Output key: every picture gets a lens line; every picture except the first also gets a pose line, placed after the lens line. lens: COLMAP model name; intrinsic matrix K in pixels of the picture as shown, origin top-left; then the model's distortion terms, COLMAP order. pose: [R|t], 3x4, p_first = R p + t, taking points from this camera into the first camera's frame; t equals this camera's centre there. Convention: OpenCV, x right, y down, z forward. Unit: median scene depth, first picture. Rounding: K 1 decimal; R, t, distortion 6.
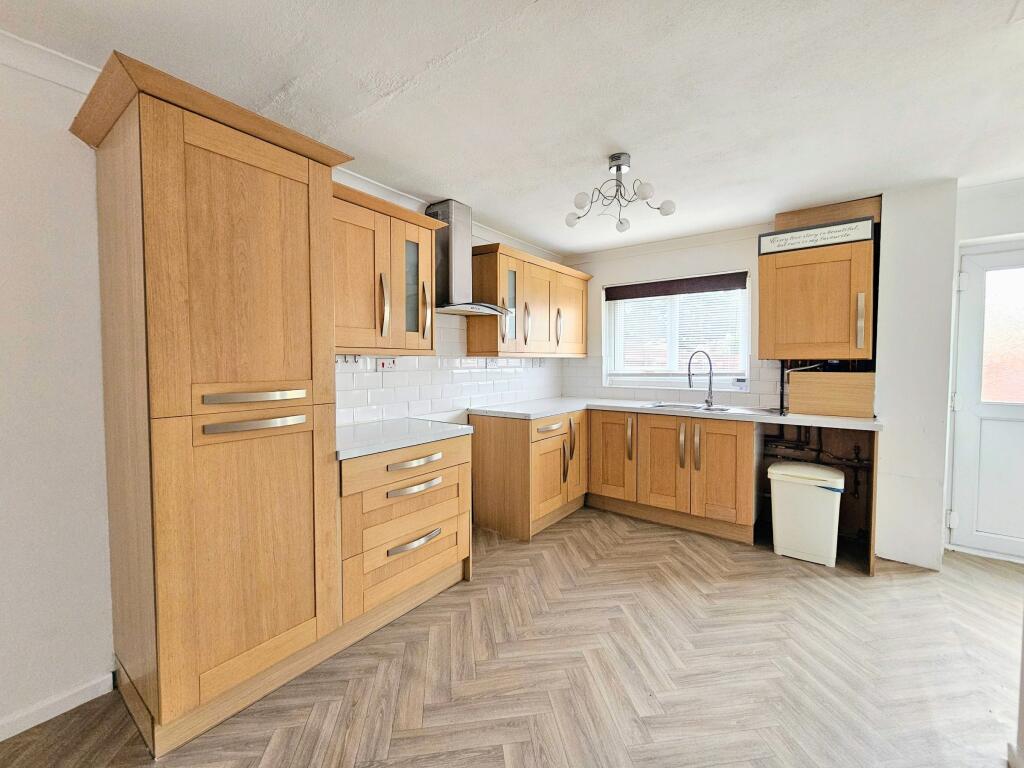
lens RADIAL K [[417.3, 0, 507.8], [0, 417.3, 377.3], [0, 0, 1]] dist [0.000469, 0.000219]
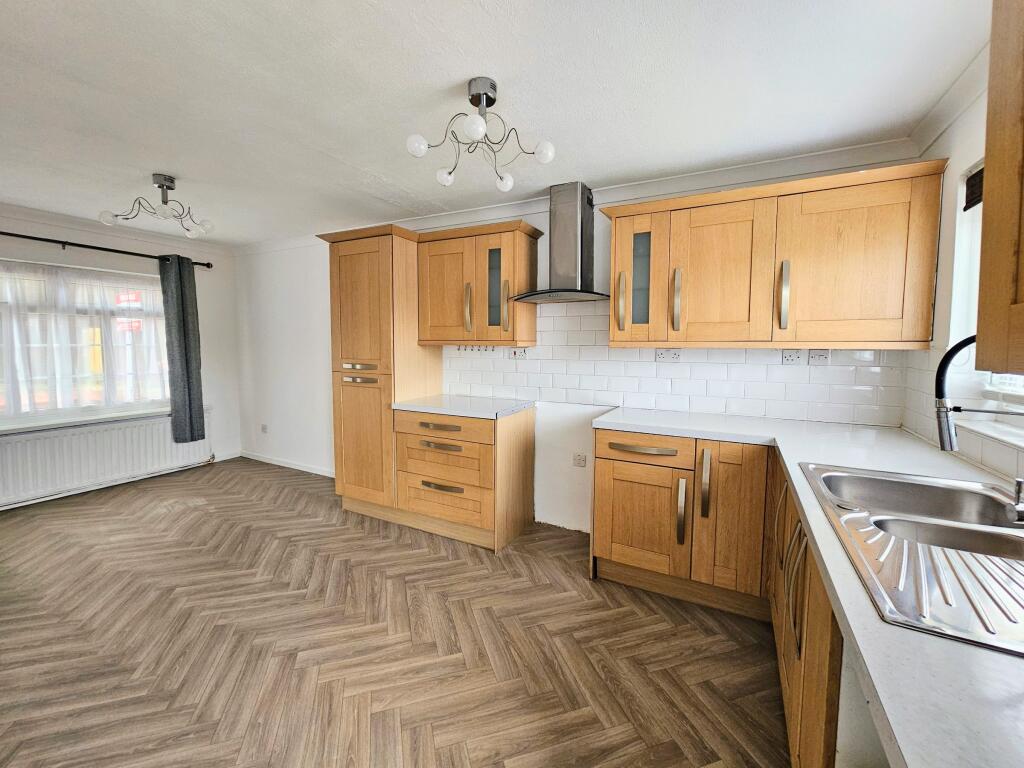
lens RADIAL K [[416.9, 0, 512.7], [0, 416.9, 375.3], [0, 0, 1]] dist [0.000652, -0.000110]
pose [[0.173479, 0.076628, -0.981852, 0.790556], [-0.044619, 0.996556, 0.069893, -0.045279], [0.983826, 0.031684, 0.176300, 0.705037]]
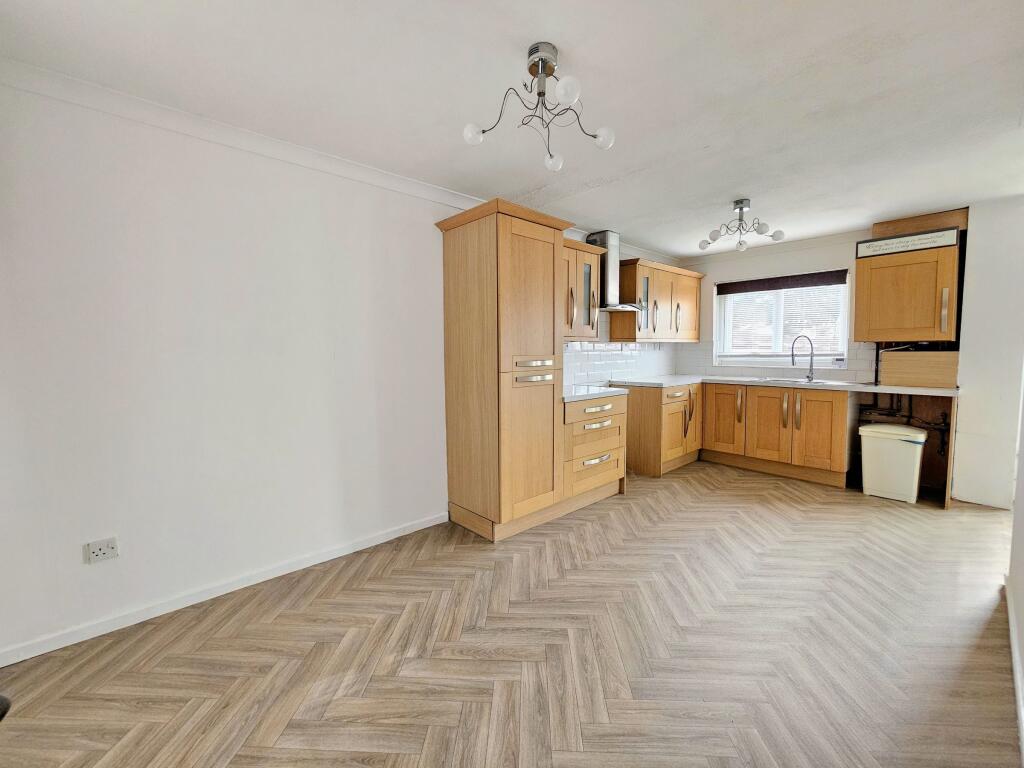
lens RADIAL K [[417.3, 0, 507.8], [0, 417.3, 377.3], [0, 0, 1]] dist [0.000469, 0.000219]
pose [[0.982488, 0.006053, -0.186230, -0.187823], [-0.000441, 0.999545, 0.030157, 0.026337], [0.186328, -0.029547, 0.982043, -0.430465]]
